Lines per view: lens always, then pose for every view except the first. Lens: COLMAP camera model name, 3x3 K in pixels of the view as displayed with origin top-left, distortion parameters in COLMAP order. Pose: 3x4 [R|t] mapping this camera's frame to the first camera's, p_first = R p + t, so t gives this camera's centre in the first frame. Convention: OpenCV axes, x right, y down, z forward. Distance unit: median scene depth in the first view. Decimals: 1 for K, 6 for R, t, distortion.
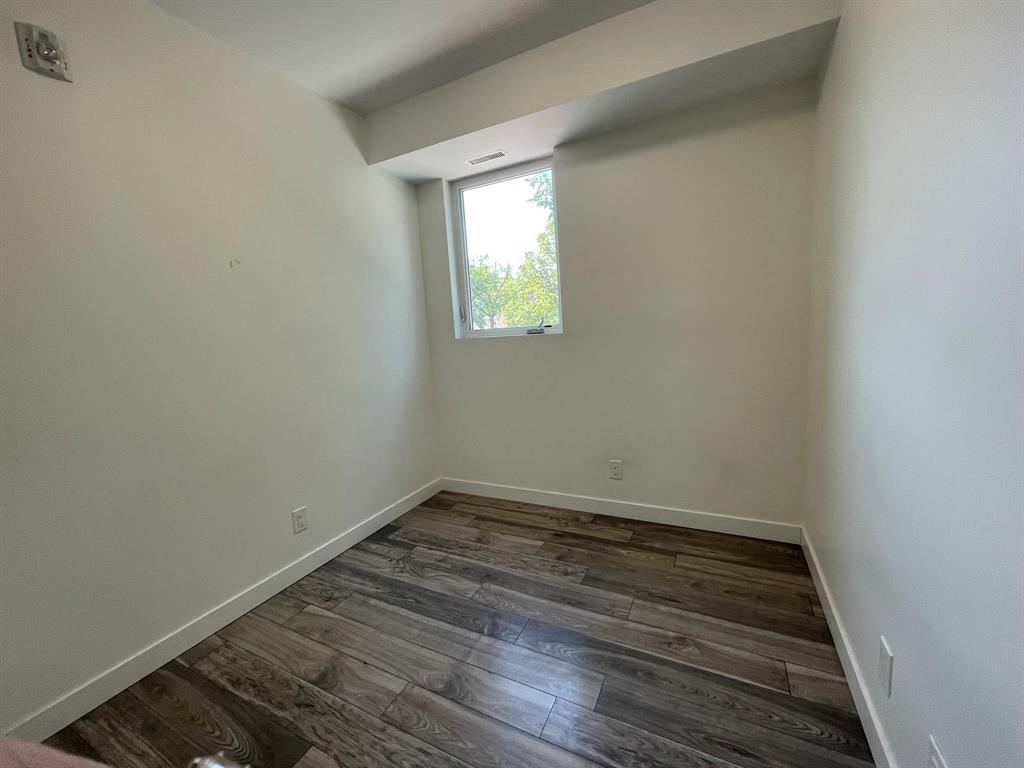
lens RADIAL K [[411.8, 0, 509.5], [0, 411.8, 383.0], [0, 0, 1]] dist [0.000012, -0.000140]
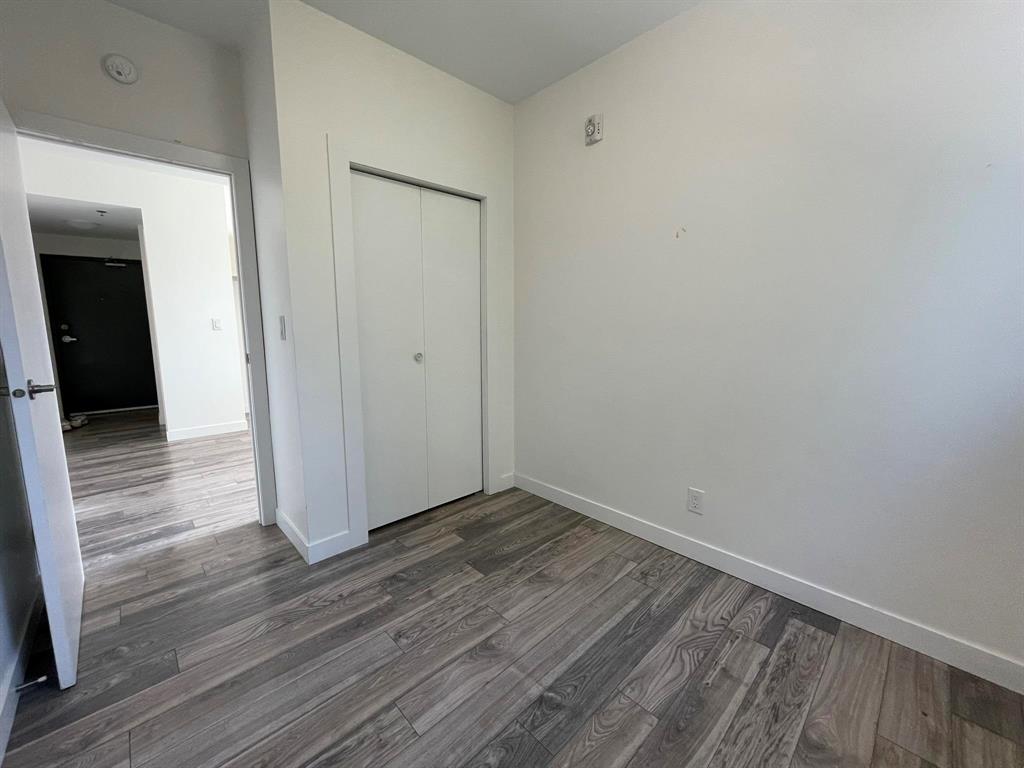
lens RADIAL K [[411.8, 0, 512.1], [0, 411.8, 384.3], [0, 0, 1]] dist [0.000012, -0.000140]
pose [[-0.330584, 0.202984, -0.921689, 0.511613], [-0.103489, 0.962912, 0.249181, -0.133528], [0.938085, 0.177760, -0.297317, 0.963047]]
